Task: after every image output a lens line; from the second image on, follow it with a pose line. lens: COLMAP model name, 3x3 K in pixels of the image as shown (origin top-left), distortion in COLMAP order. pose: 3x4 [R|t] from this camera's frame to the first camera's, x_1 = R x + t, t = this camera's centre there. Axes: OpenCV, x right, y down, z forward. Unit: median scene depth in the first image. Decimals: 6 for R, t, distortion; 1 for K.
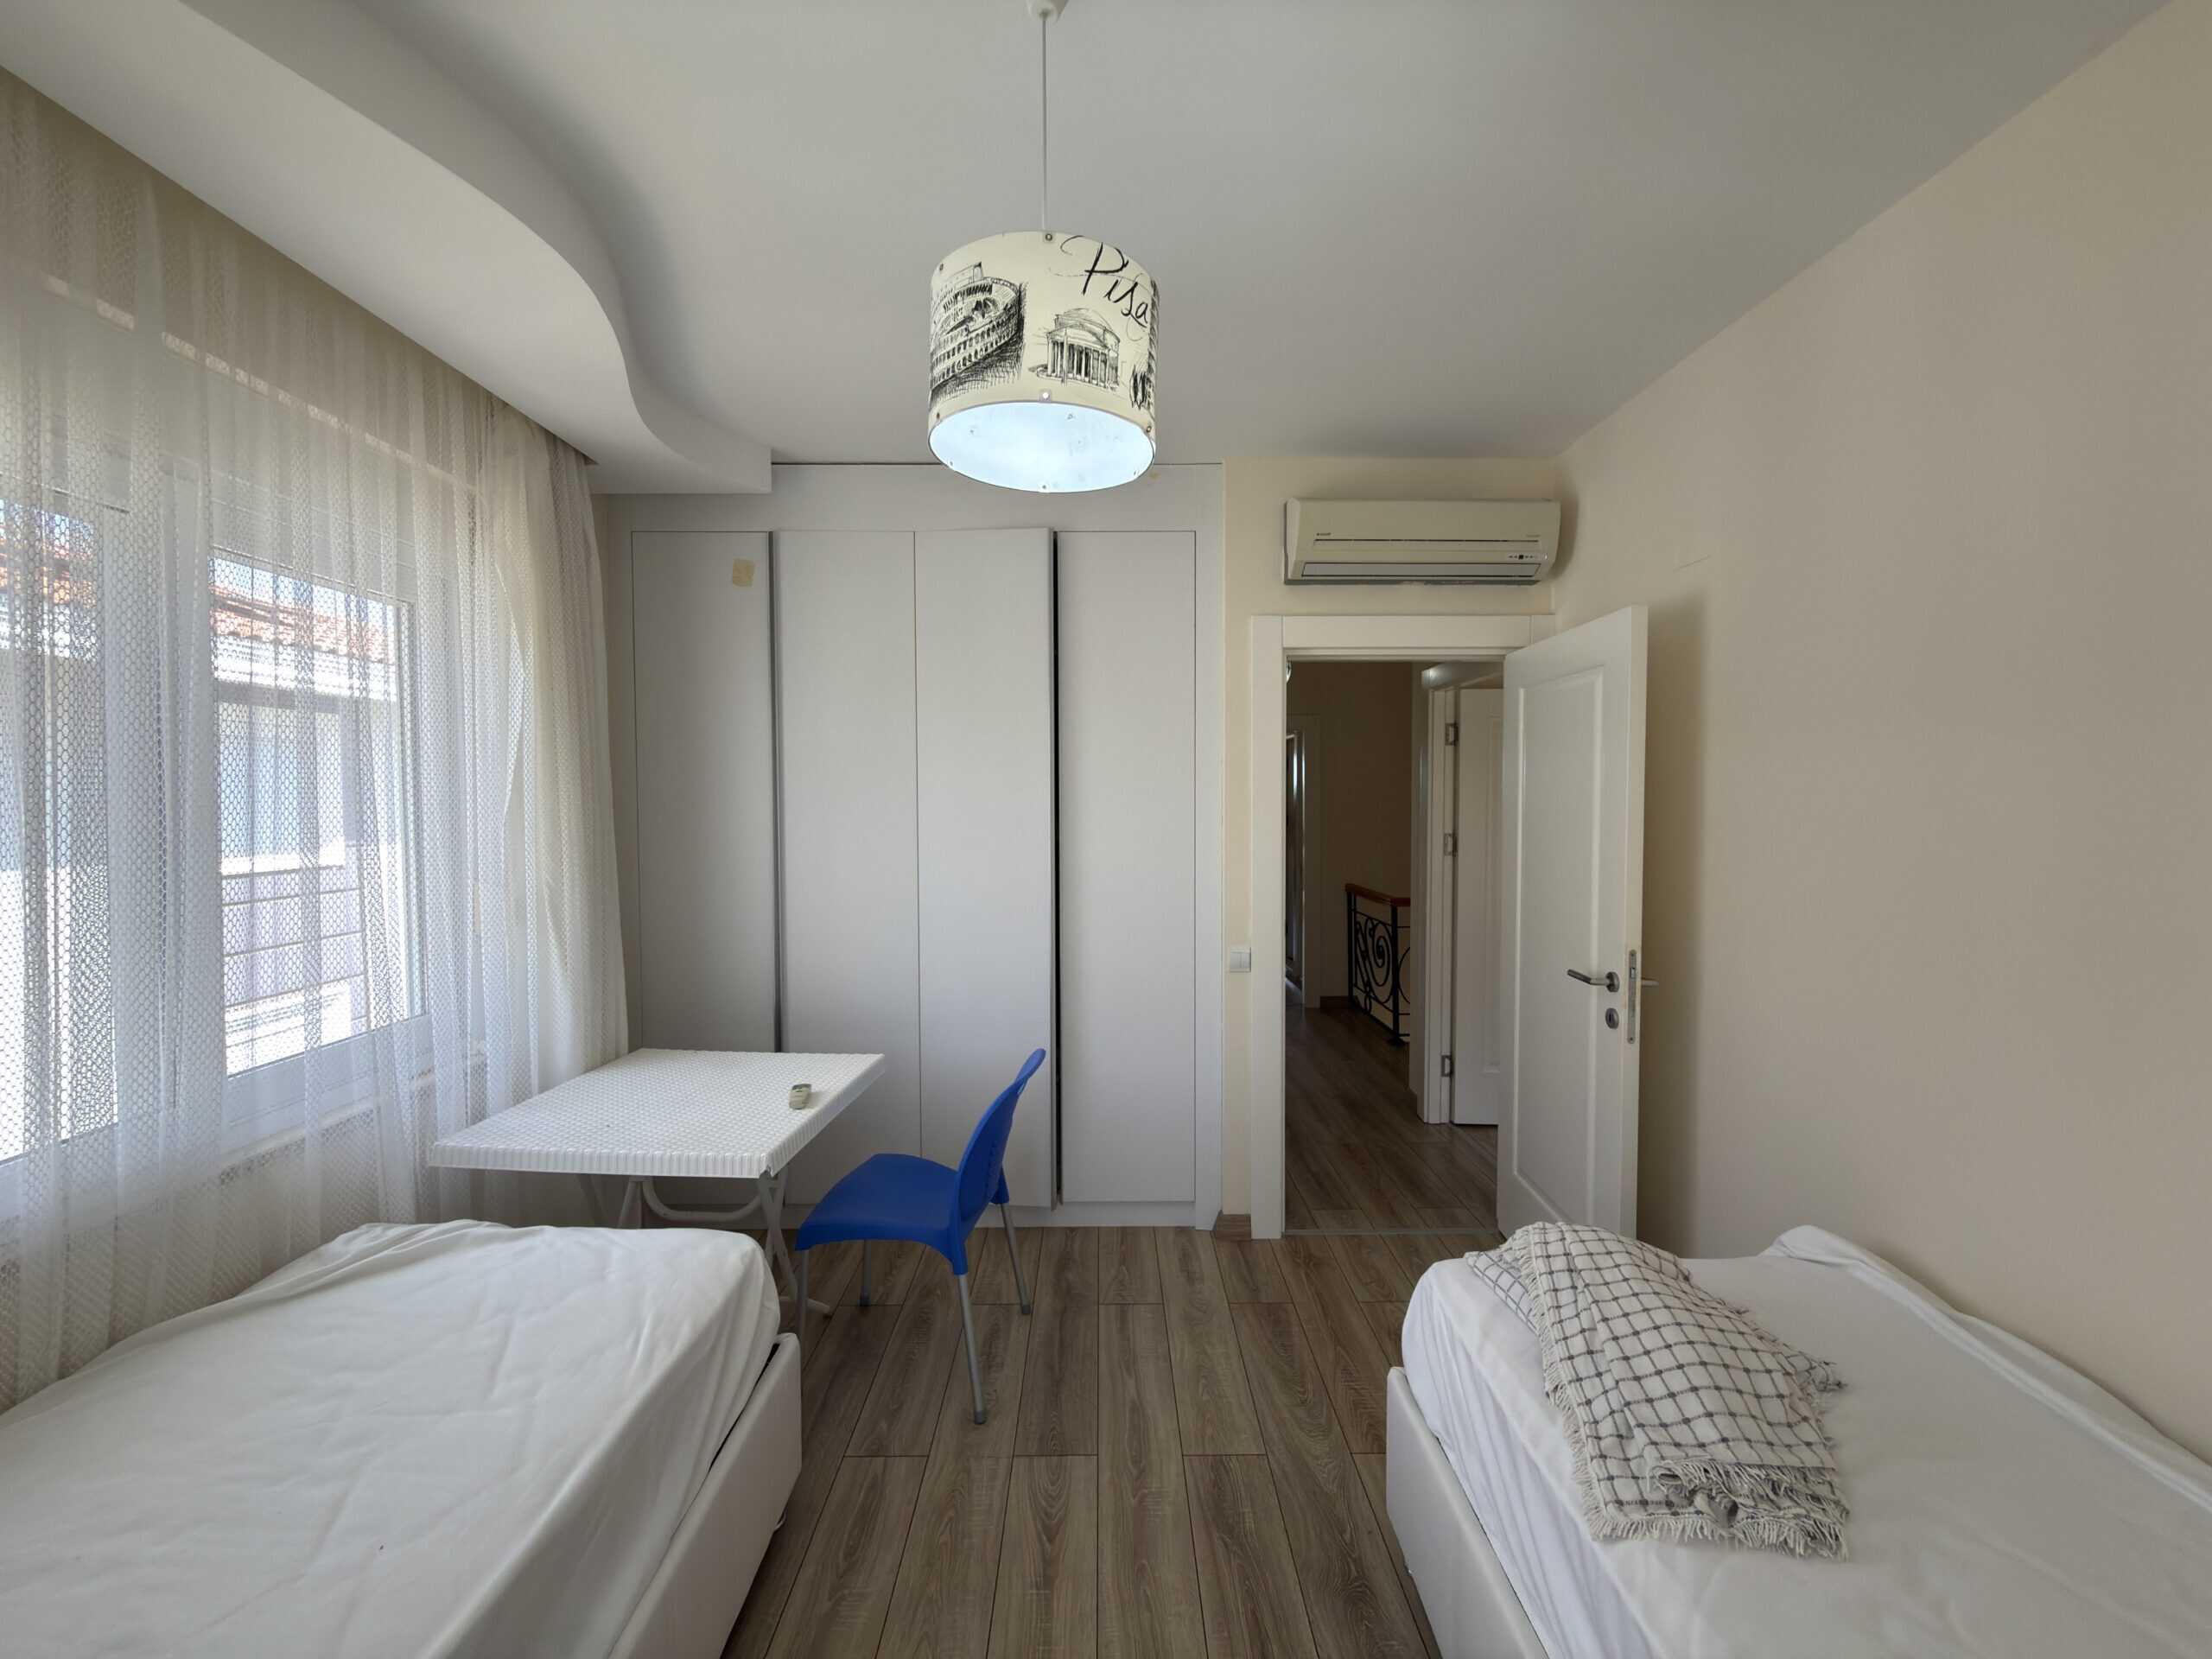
lens RADIAL K [[879.3, 0, 1108.3], [0, 879.3, 828.2], [0, 0, 1]] dist [0.001008, -0.000020]
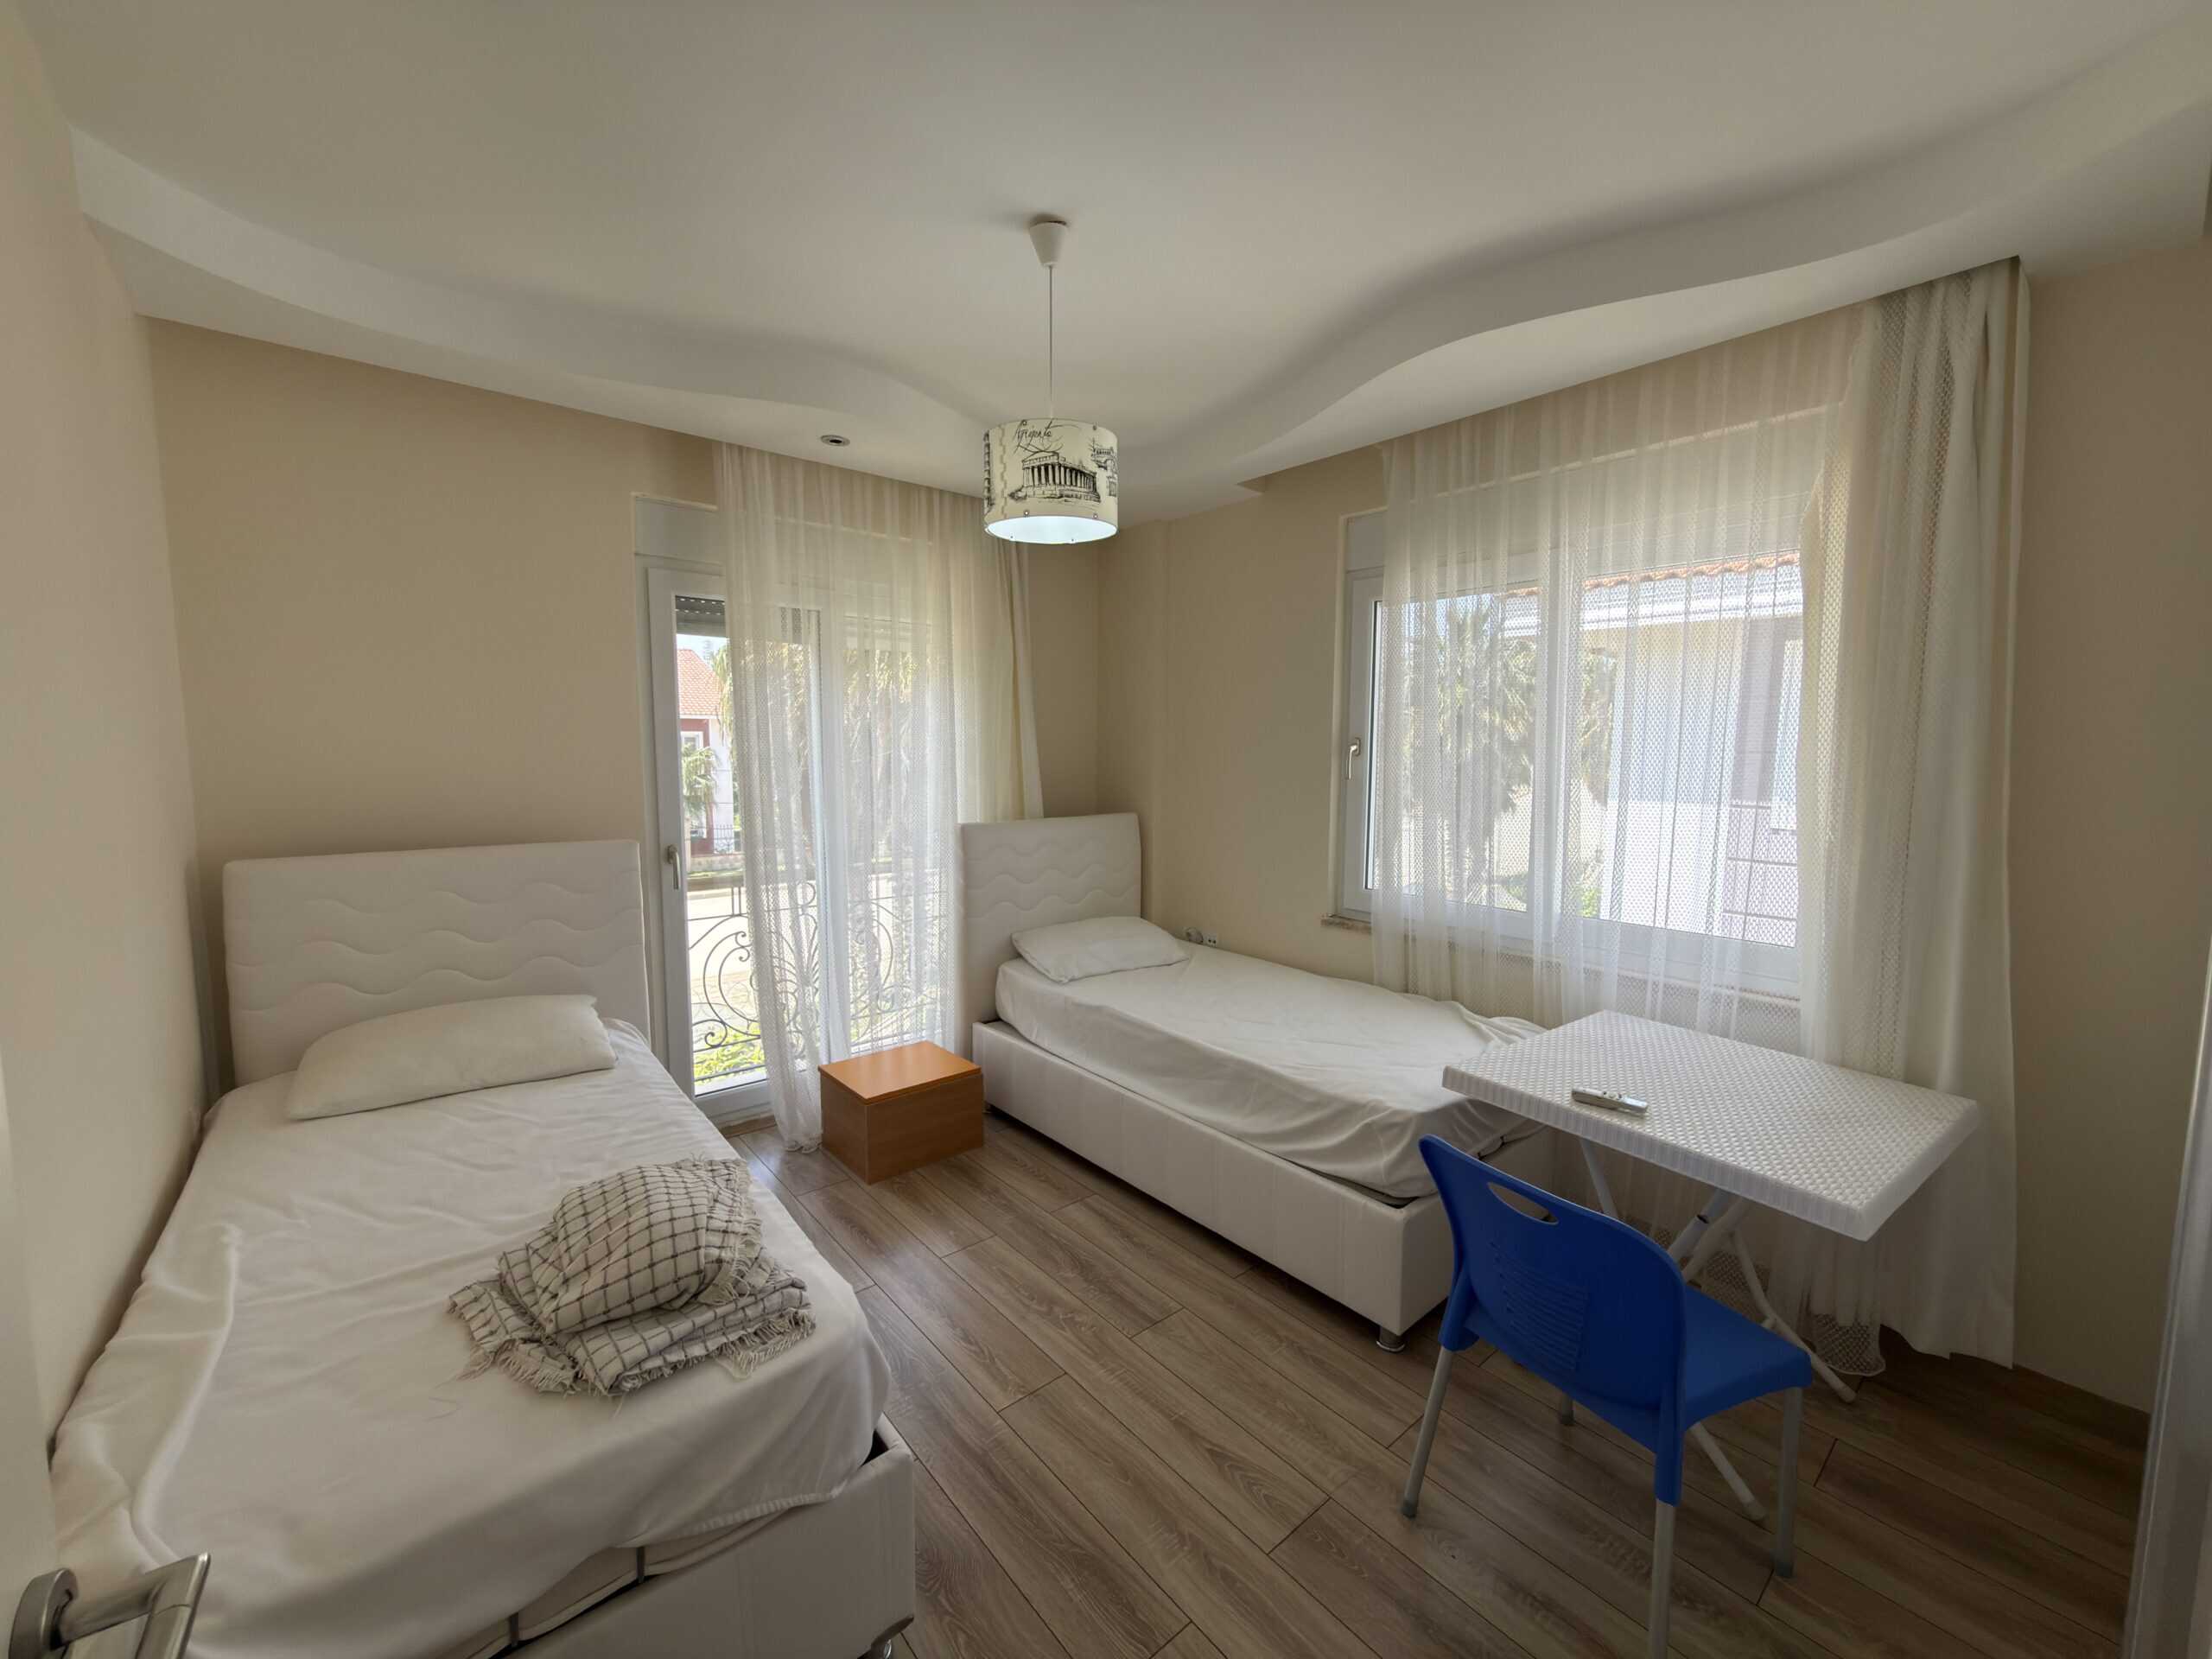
lens RADIAL K [[879.3, 0, 1108.3], [0, 879.3, 828.2], [0, 0, 1]] dist [0.001008, -0.000020]
pose [[-0.768332, 0.056528, -0.637550, 0.582361], [-0.029276, 0.991946, 0.123232, -0.037783], [0.639382, 0.113348, -0.760489, 1.467657]]
